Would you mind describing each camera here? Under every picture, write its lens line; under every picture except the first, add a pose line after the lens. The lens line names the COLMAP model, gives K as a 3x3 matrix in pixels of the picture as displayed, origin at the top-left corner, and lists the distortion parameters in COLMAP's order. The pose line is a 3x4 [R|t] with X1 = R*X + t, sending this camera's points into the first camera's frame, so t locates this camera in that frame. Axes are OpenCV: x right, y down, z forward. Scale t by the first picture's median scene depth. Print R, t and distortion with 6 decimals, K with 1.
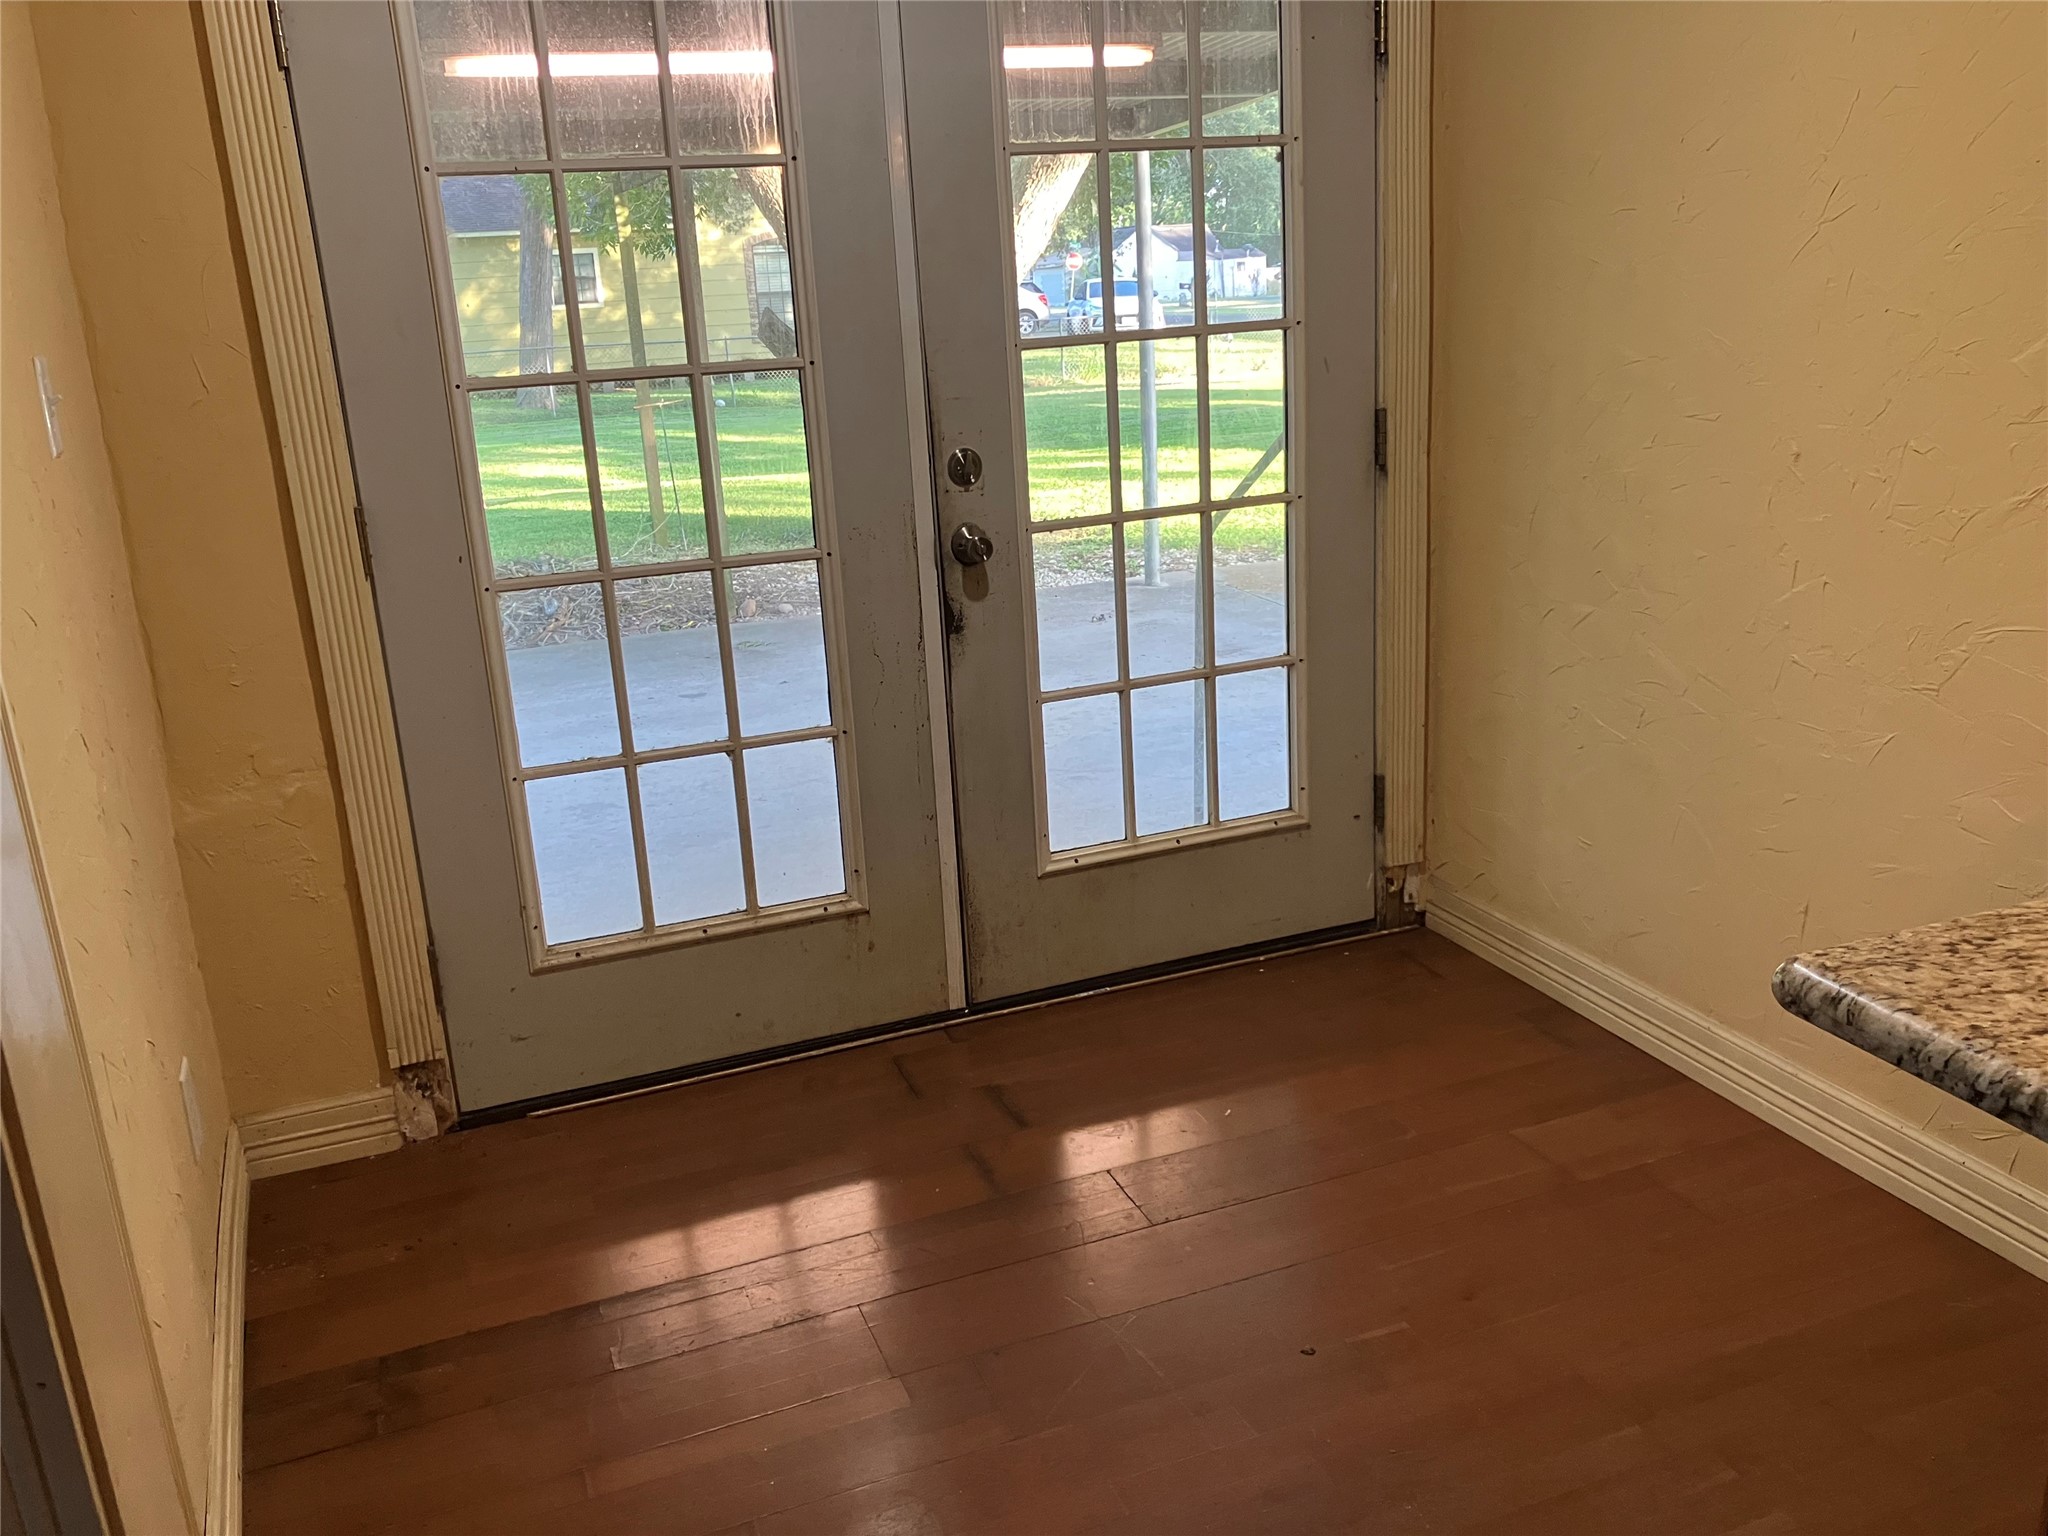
lens RADIAL K [[1716.8, 0, 1042.6], [0, 1716.8, 756.9], [0, 0, 1]] dist [0.016473, -0.001007]
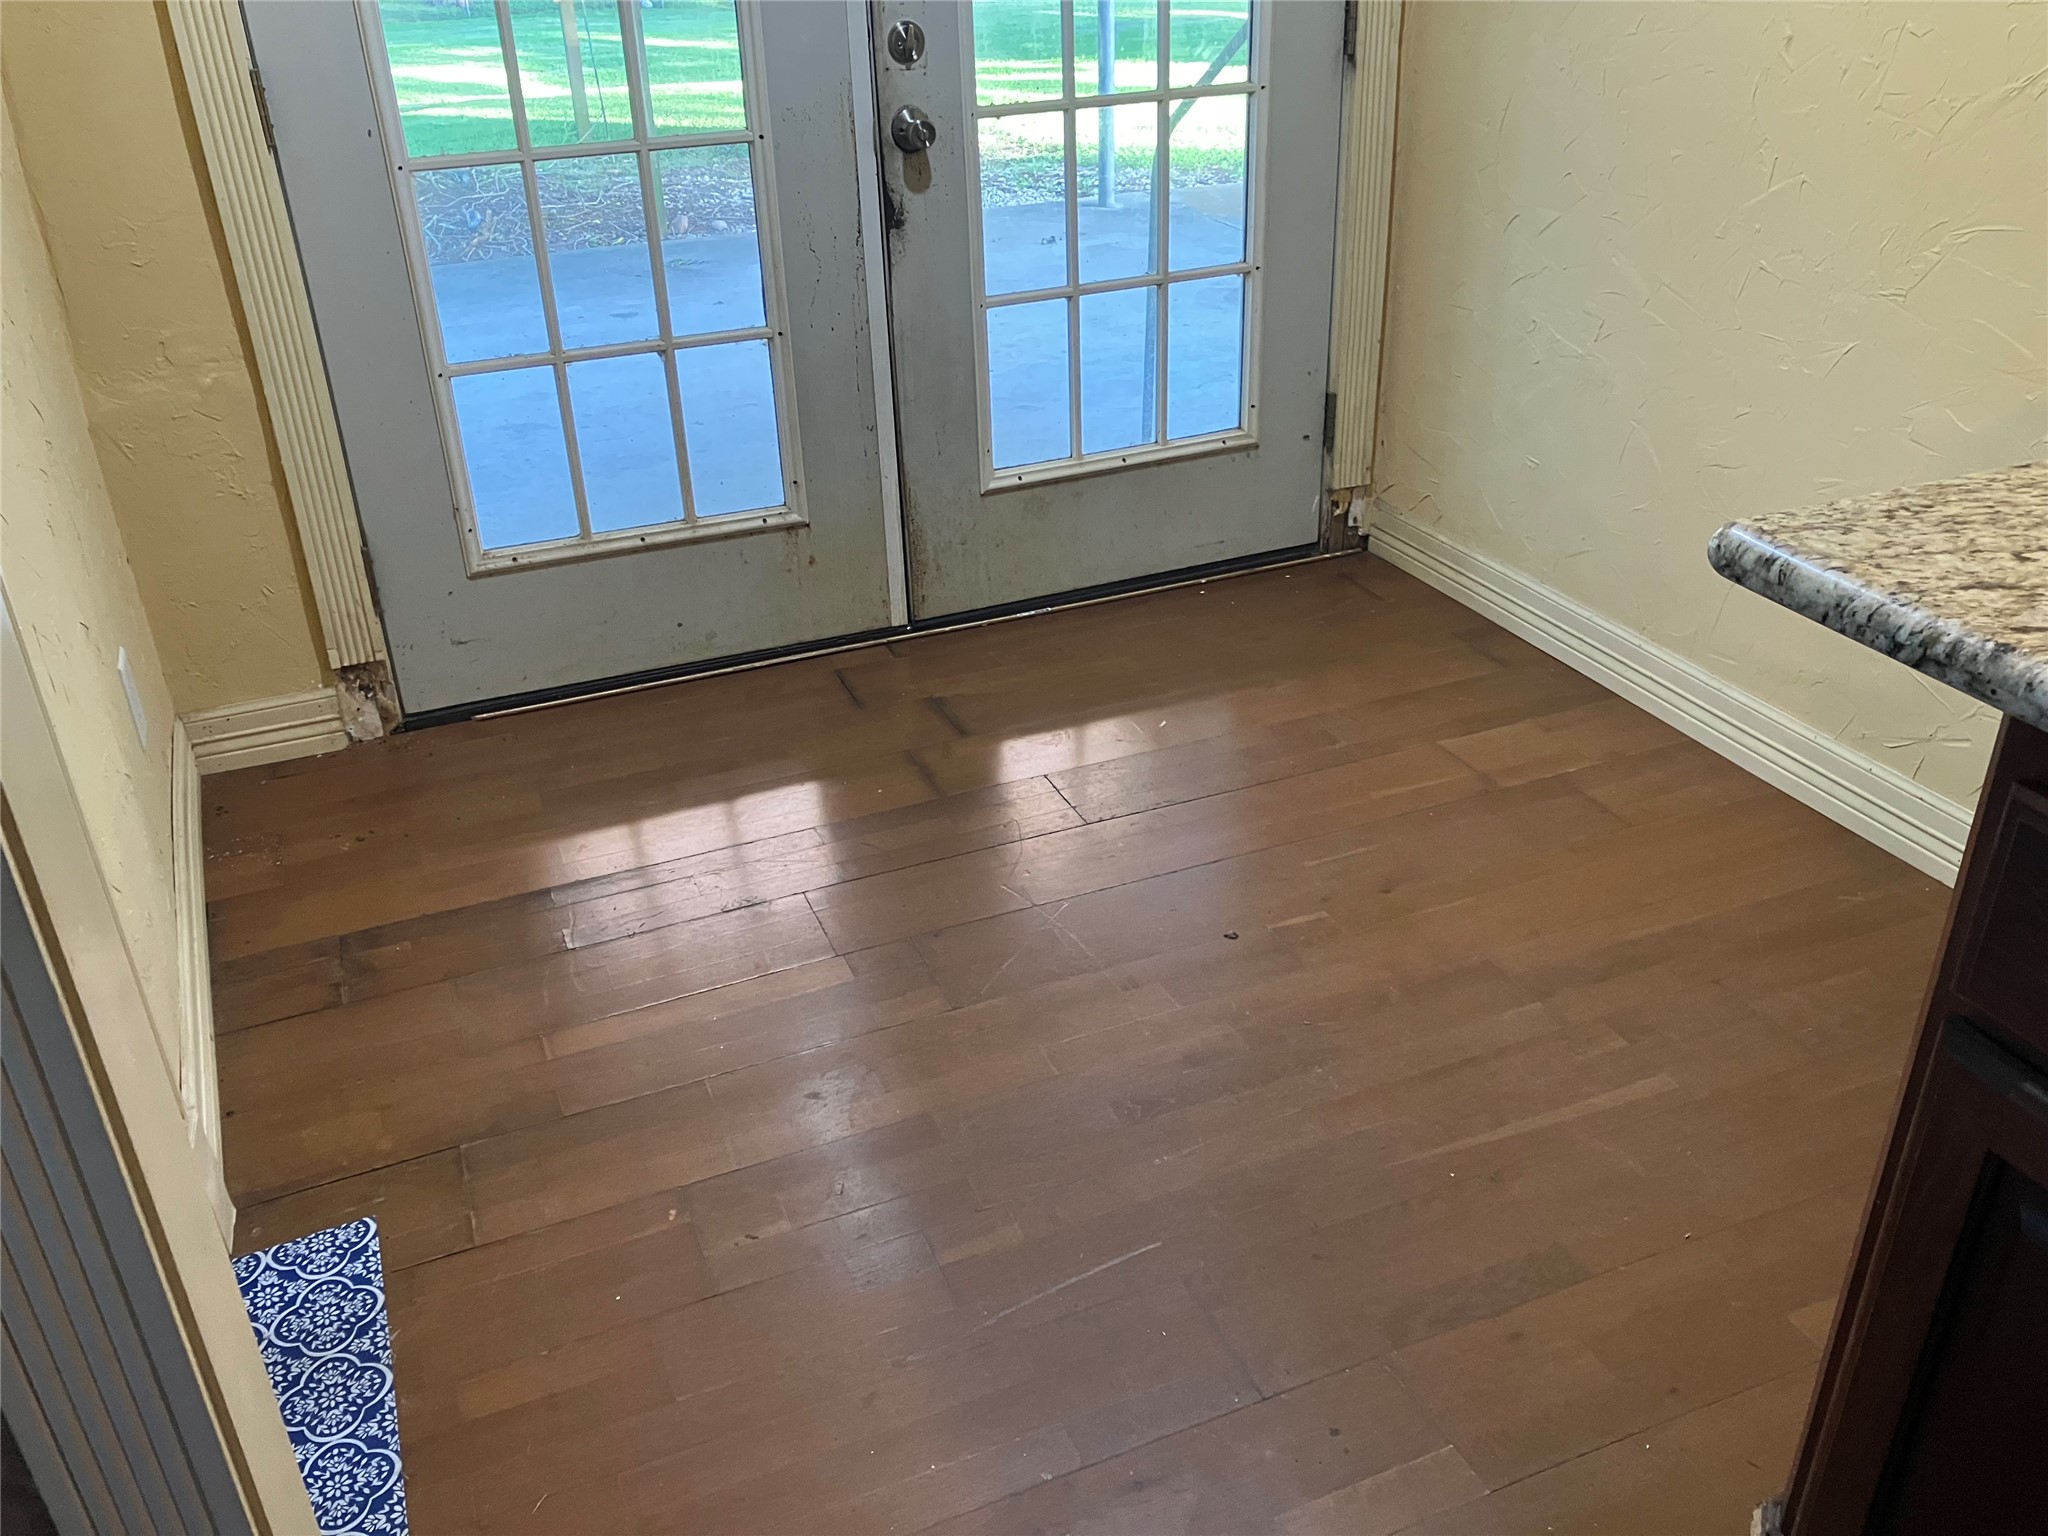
lens RADIAL K [[1716.2, 0, 1024.0], [0, 1716.2, 768.0], [0, 0, 1]] dist [0.010128, -0.008549]
pose [[0.999677, 0.011579, 0.022644, 0.002045], [-0.016087, 0.977490, 0.210367, 0.019605], [-0.019698, -0.210663, 0.977360, 0.002106]]
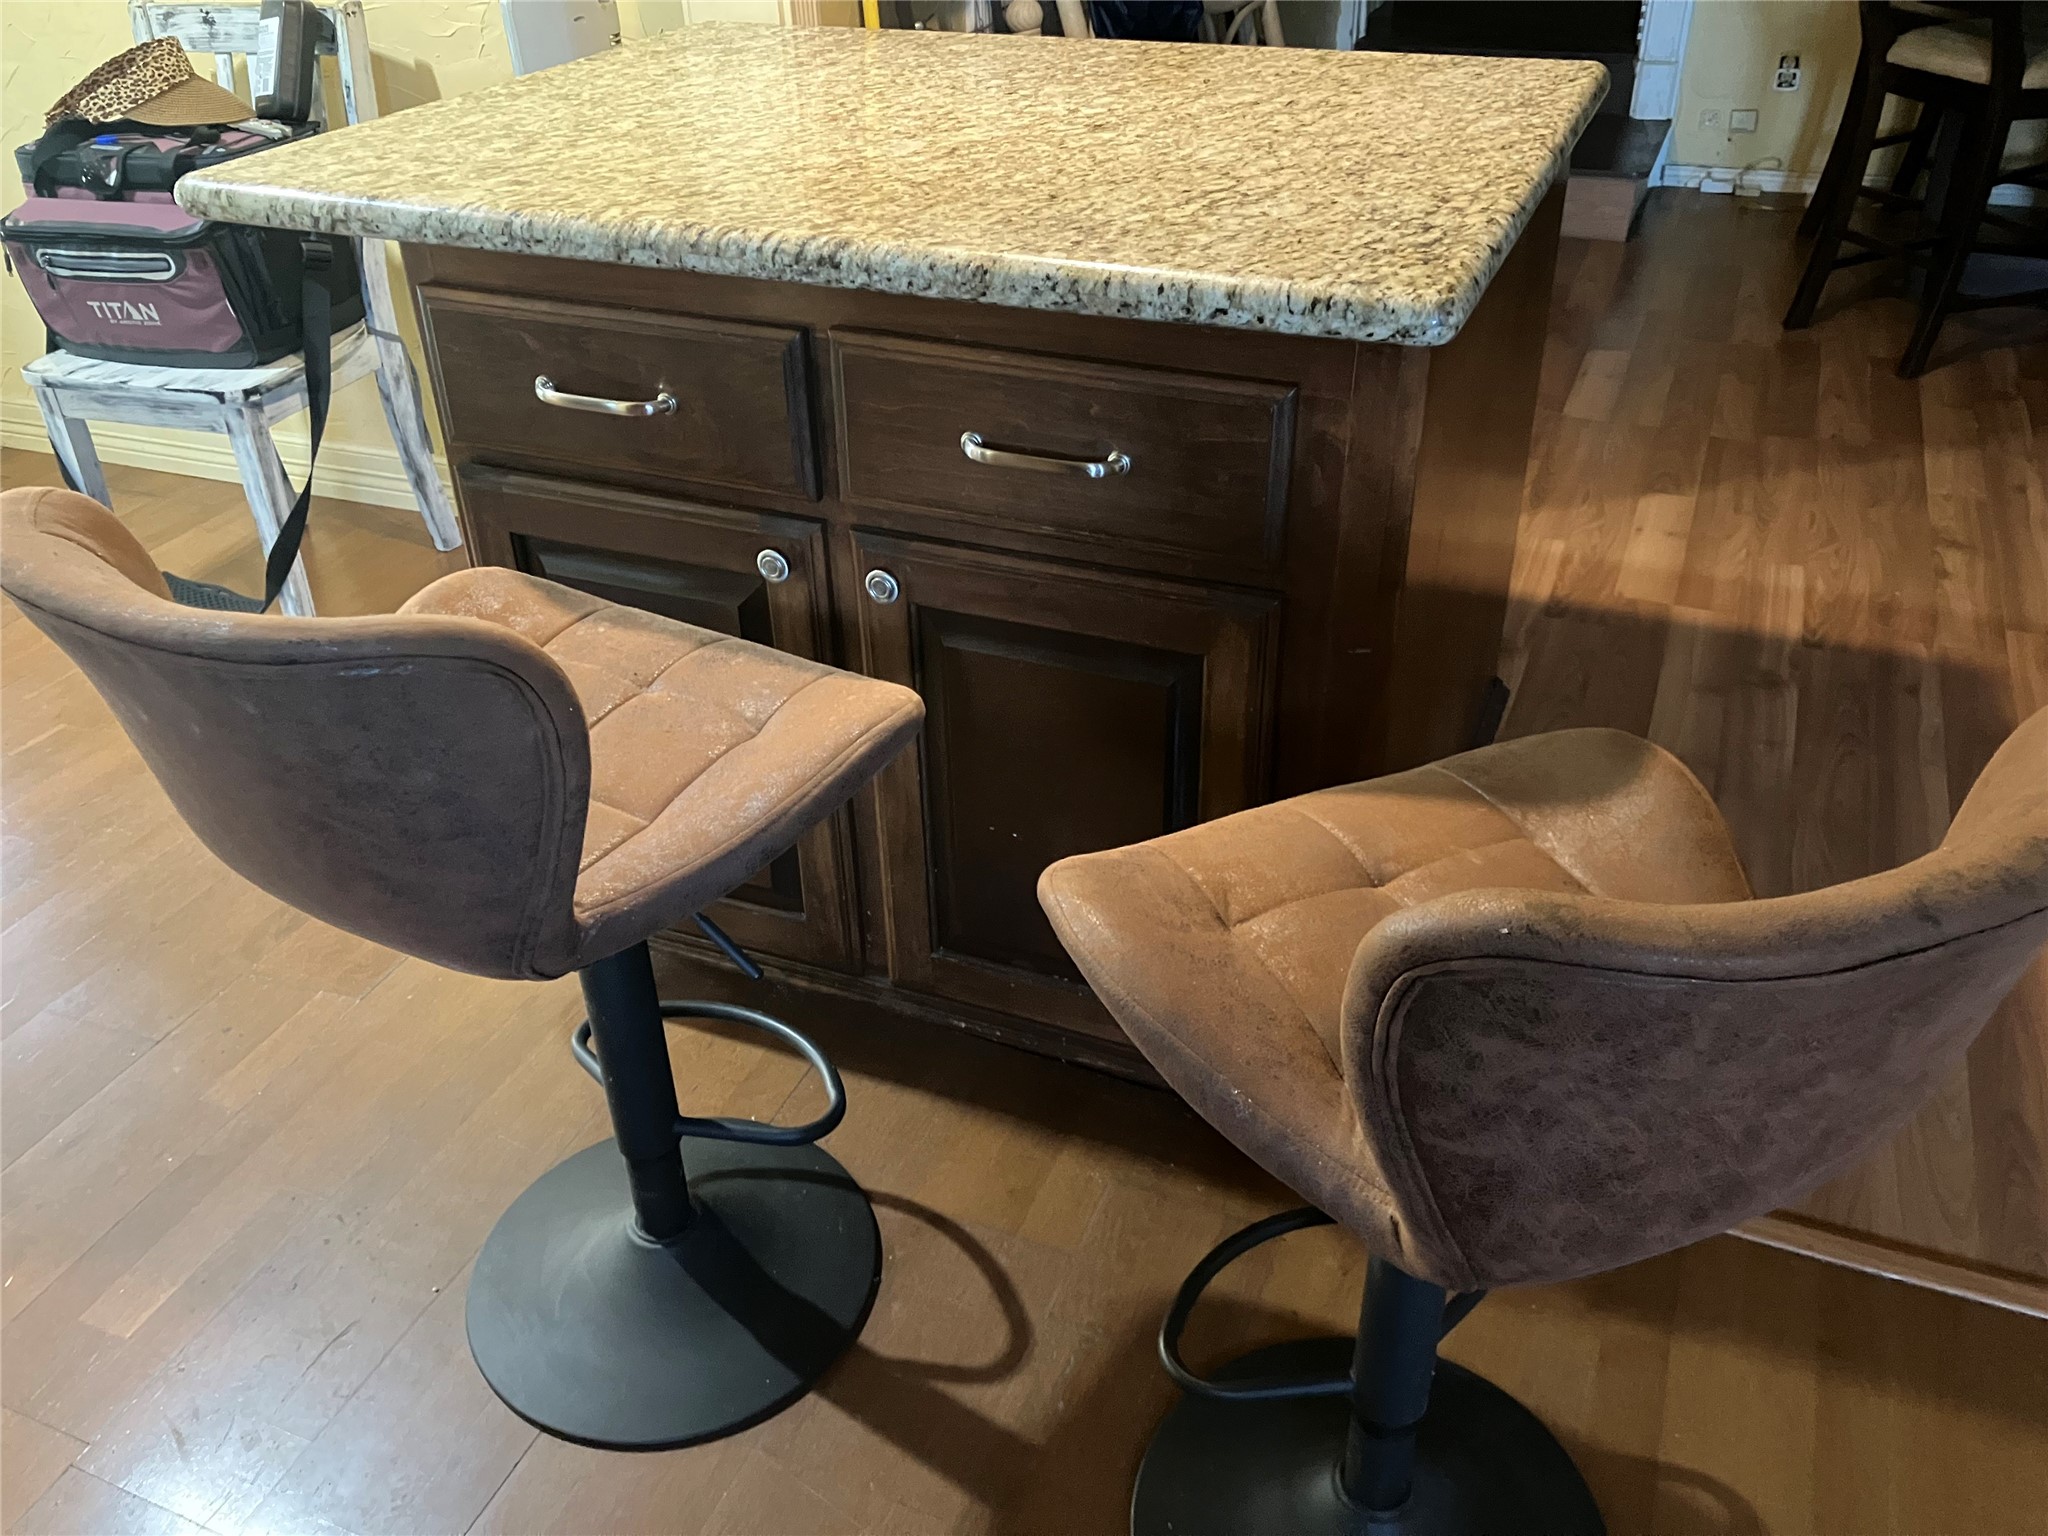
lens RADIAL K [[1711.5, 0, 1024.0], [0, 1711.5, 768.0], [0, 0, 1]] dist [0.009796, 0.001146]
pose [[0.700766, -0.359165, 0.616382, -0.037541], [0.194451, 0.927468, 0.319363, 0.090848], [-0.686379, -0.103942, 0.719778, -0.176090]]
